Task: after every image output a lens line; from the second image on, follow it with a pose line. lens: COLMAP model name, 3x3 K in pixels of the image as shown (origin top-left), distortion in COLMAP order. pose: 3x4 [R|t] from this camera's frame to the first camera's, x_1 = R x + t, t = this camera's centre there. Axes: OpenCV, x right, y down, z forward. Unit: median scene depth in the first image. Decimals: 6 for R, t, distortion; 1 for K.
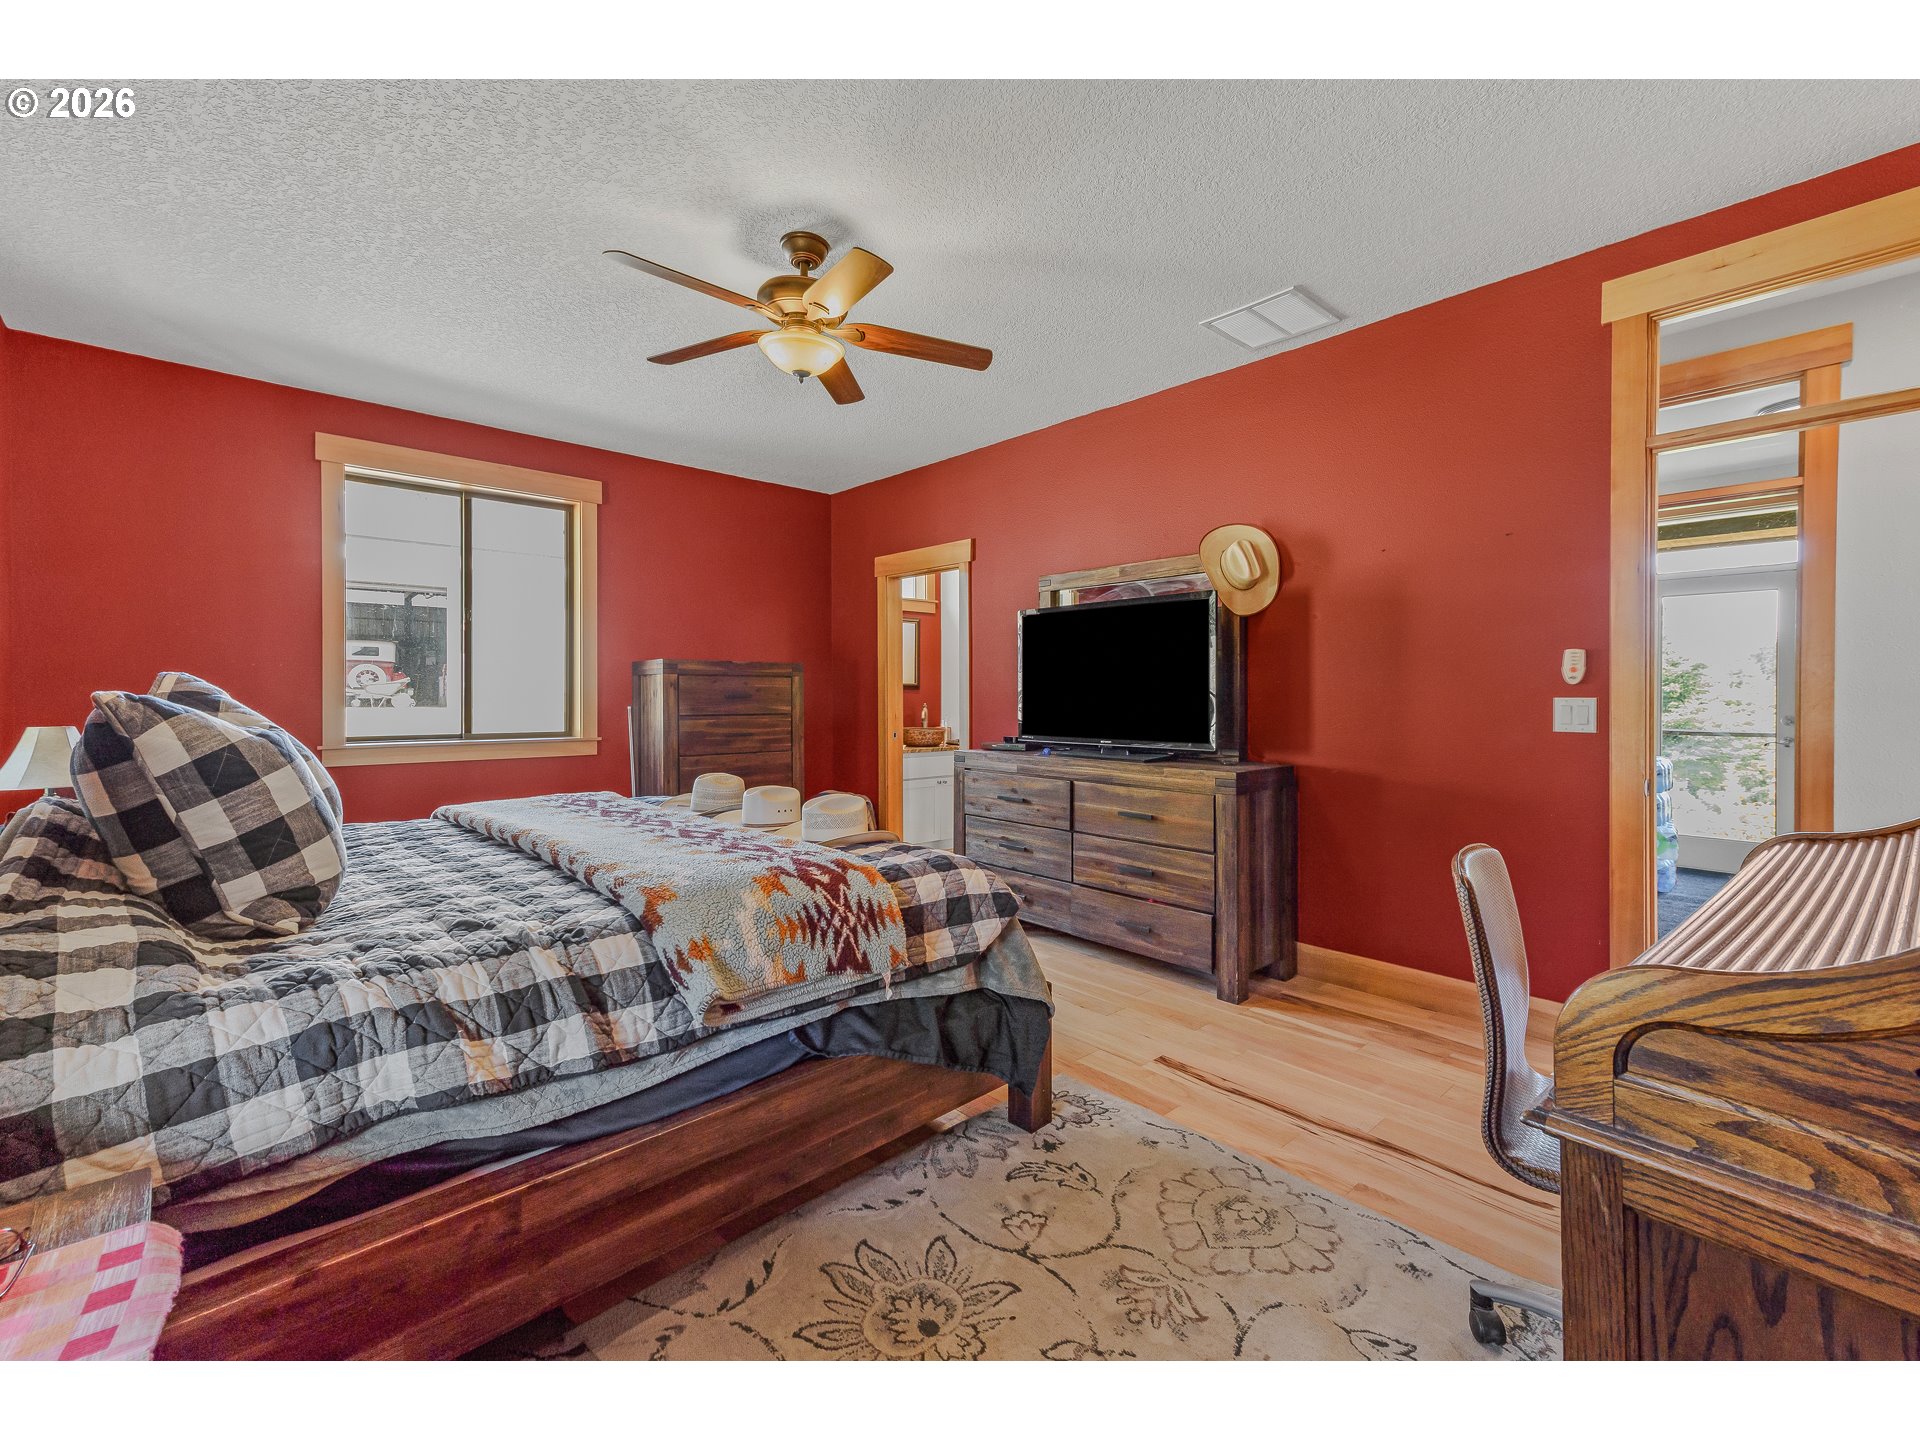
lens RADIAL K [[832.6, 0, 956.9], [0, 832.6, 694.4], [0, 0, 1]] dist [0.021899, 0.000266]
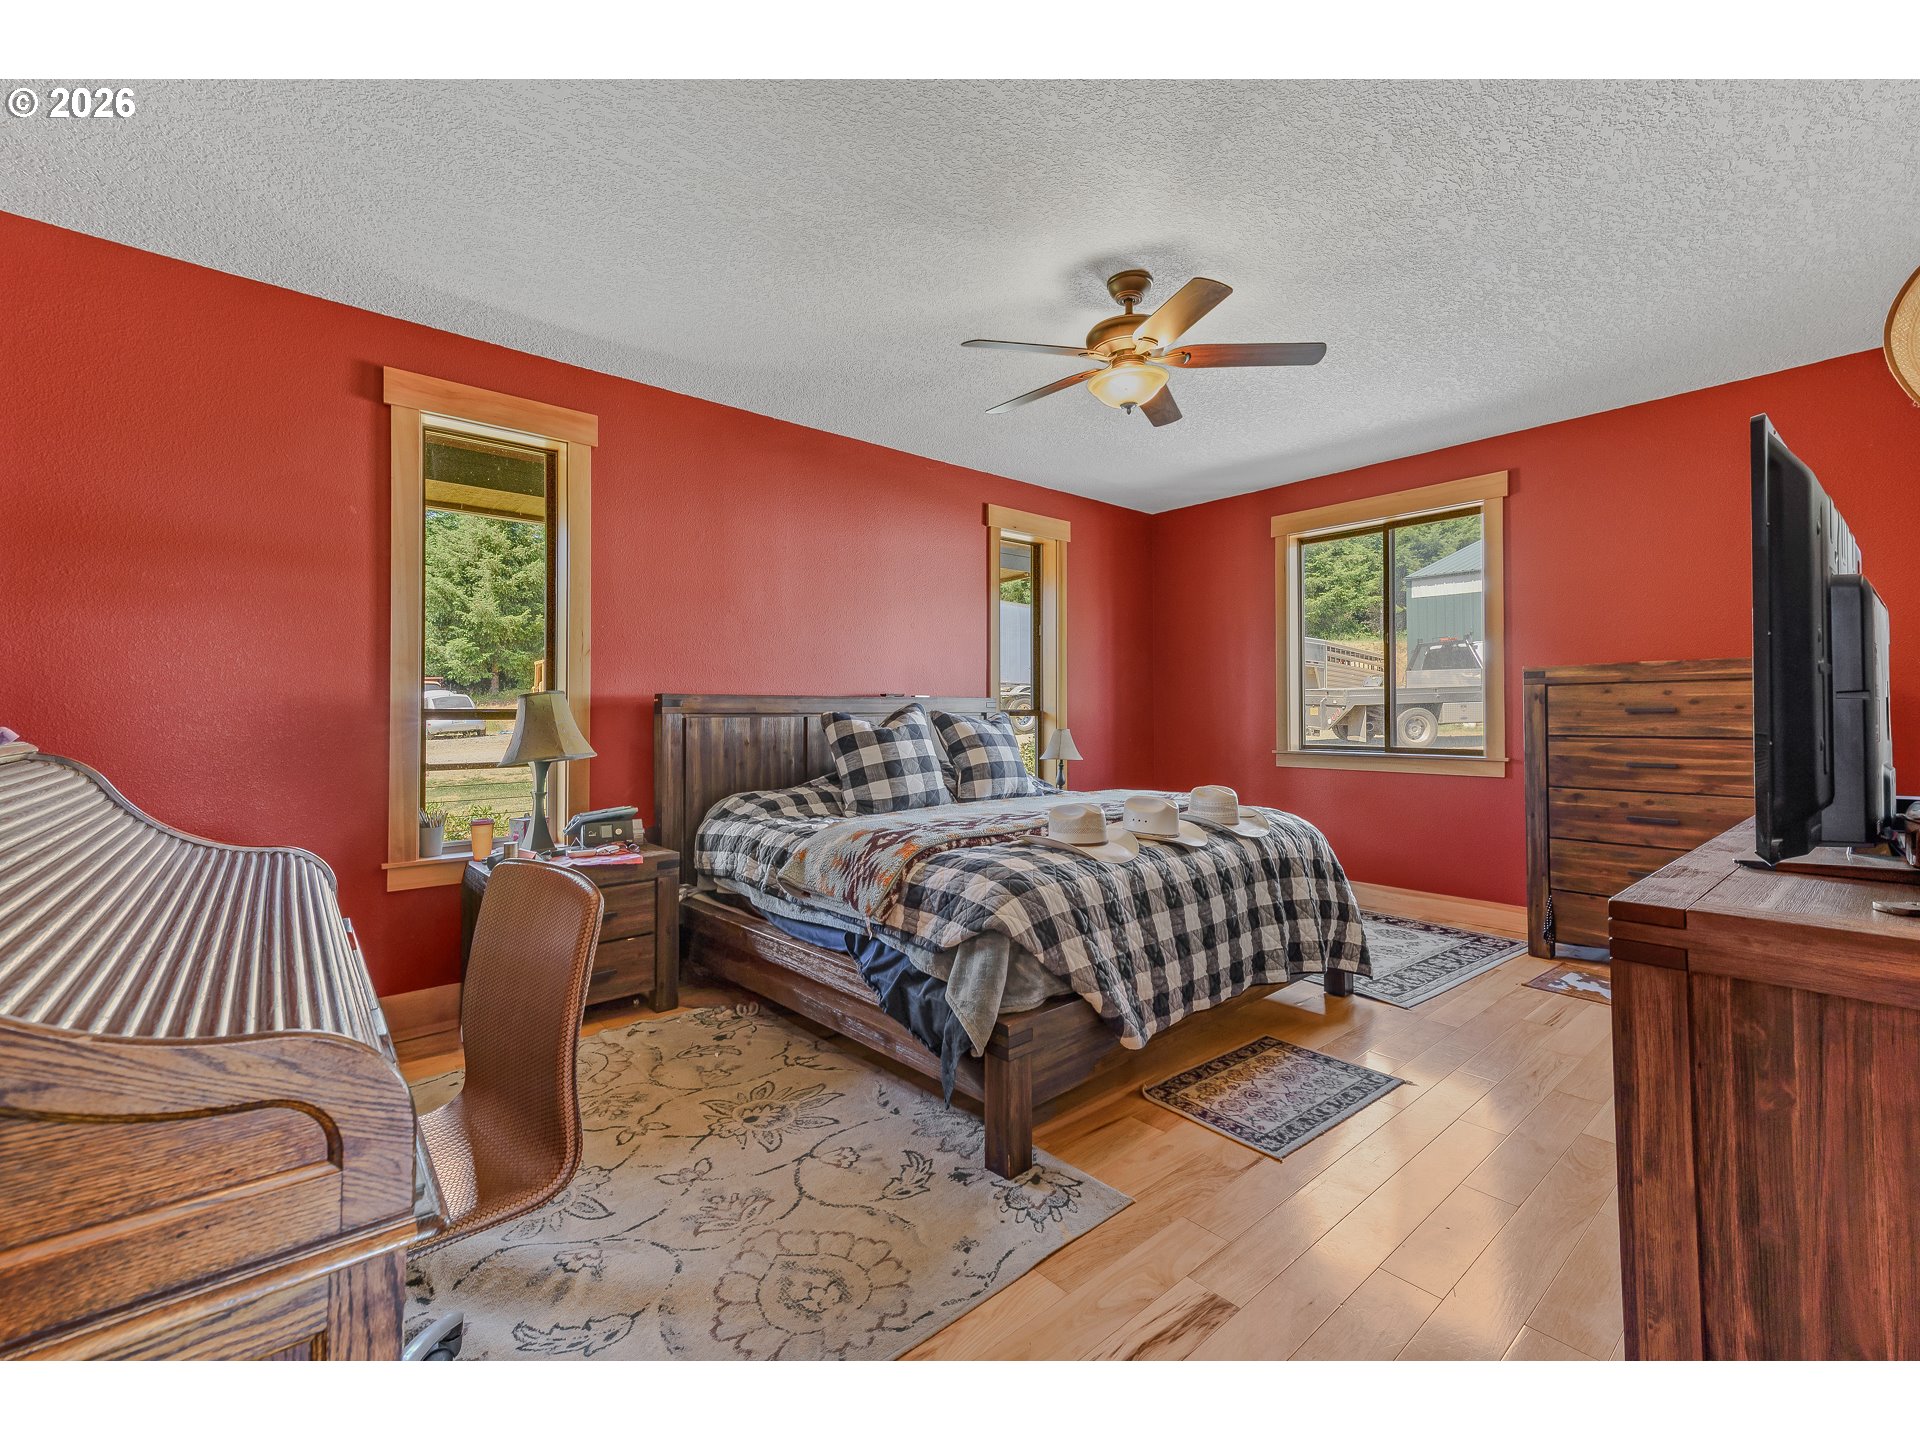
lens RADIAL K [[795.8, 0, 951.4], [0, 795.8, 701.4], [0, 0, 1]] dist [0.001457, 0.000138]
pose [[-0.018080, -0.019306, -0.999650, 0.824371], [0.004275, 0.999803, -0.019386, 0.008718], [0.999827, -0.004624, -0.017994, 0.803063]]
